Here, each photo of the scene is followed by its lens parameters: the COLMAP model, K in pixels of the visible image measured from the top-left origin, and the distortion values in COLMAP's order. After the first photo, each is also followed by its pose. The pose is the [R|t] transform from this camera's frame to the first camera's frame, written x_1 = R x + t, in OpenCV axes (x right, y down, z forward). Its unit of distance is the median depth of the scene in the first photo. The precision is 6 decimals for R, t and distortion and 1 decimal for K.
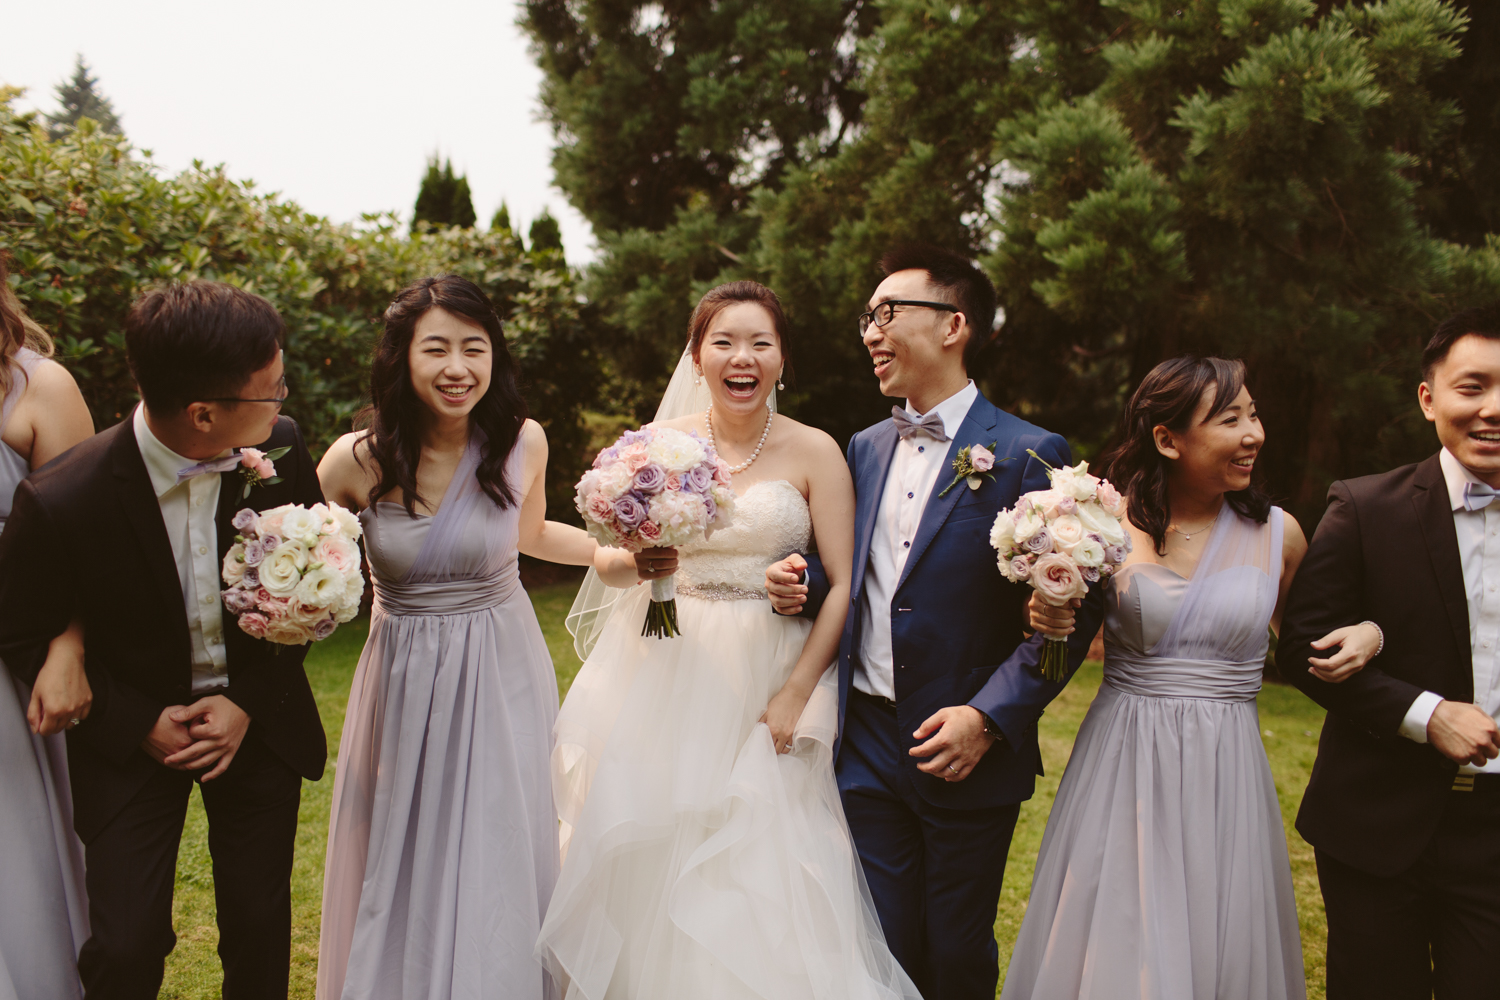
lens RADIAL K [[1421.7, 0, 745.8], [0, 1421.7, 498.9], [0, 0, 1]] dist [-0.012462, 0.000000]
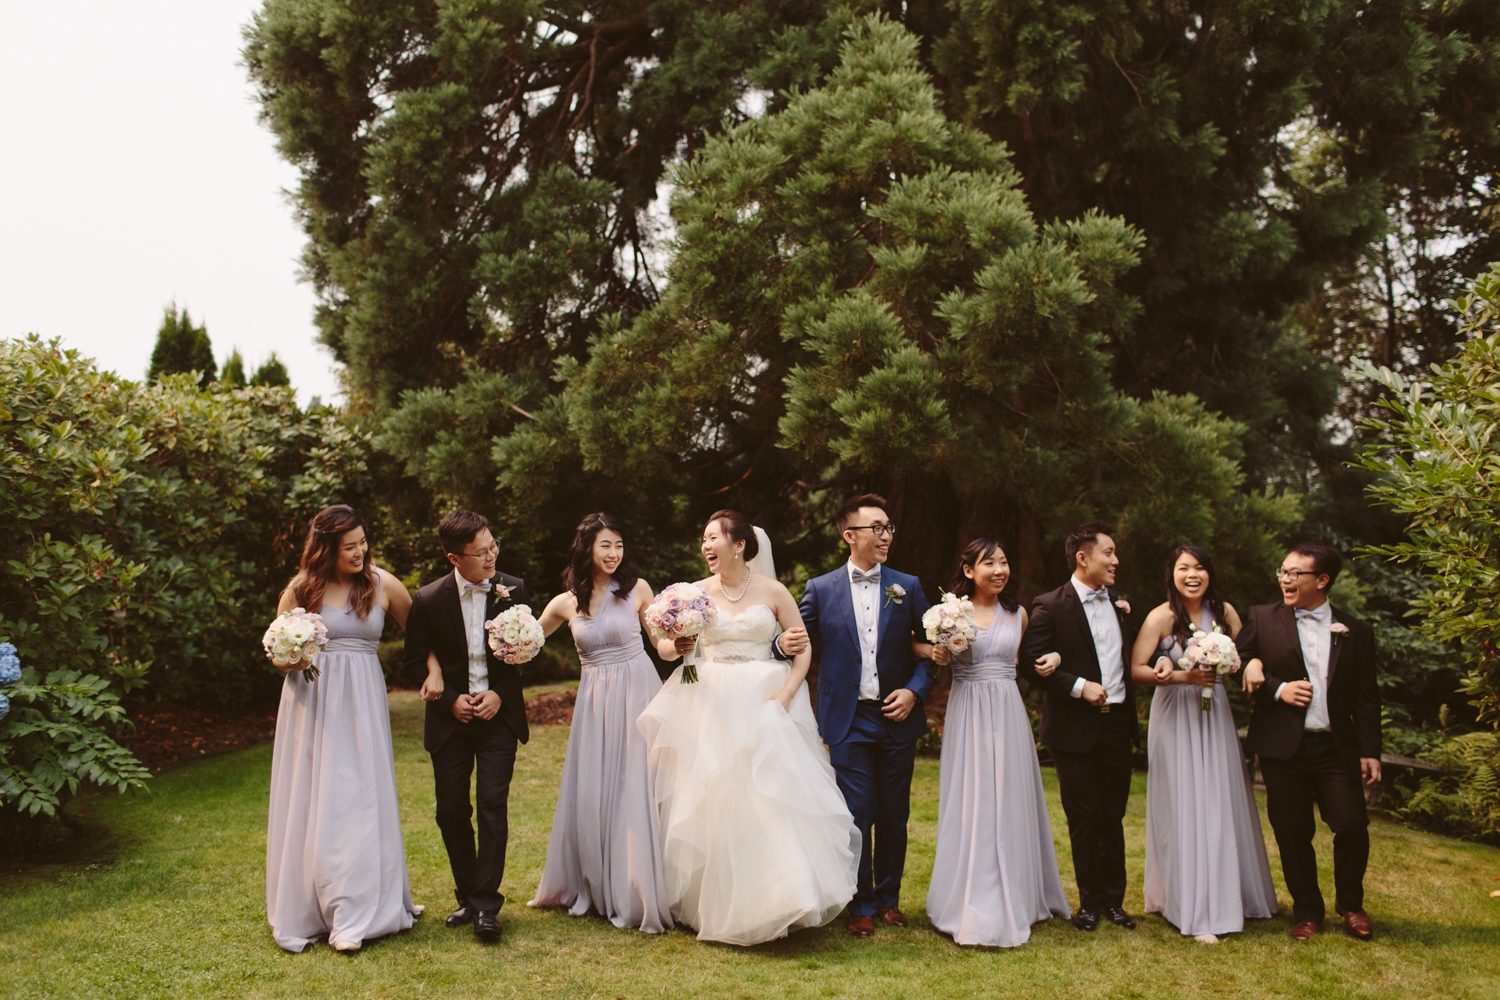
lens RADIAL K [[1421.7, 0, 754.1], [0, 1421.7, 499.1], [0, 0, 1]] dist [-0.012462, 0.000000]
pose [[0.971336, -0.028613, 0.235981, -0.139242], [0.049311, 0.995389, -0.082280, -0.005843], [-0.232539, 0.091558, 0.968268, -0.147272]]
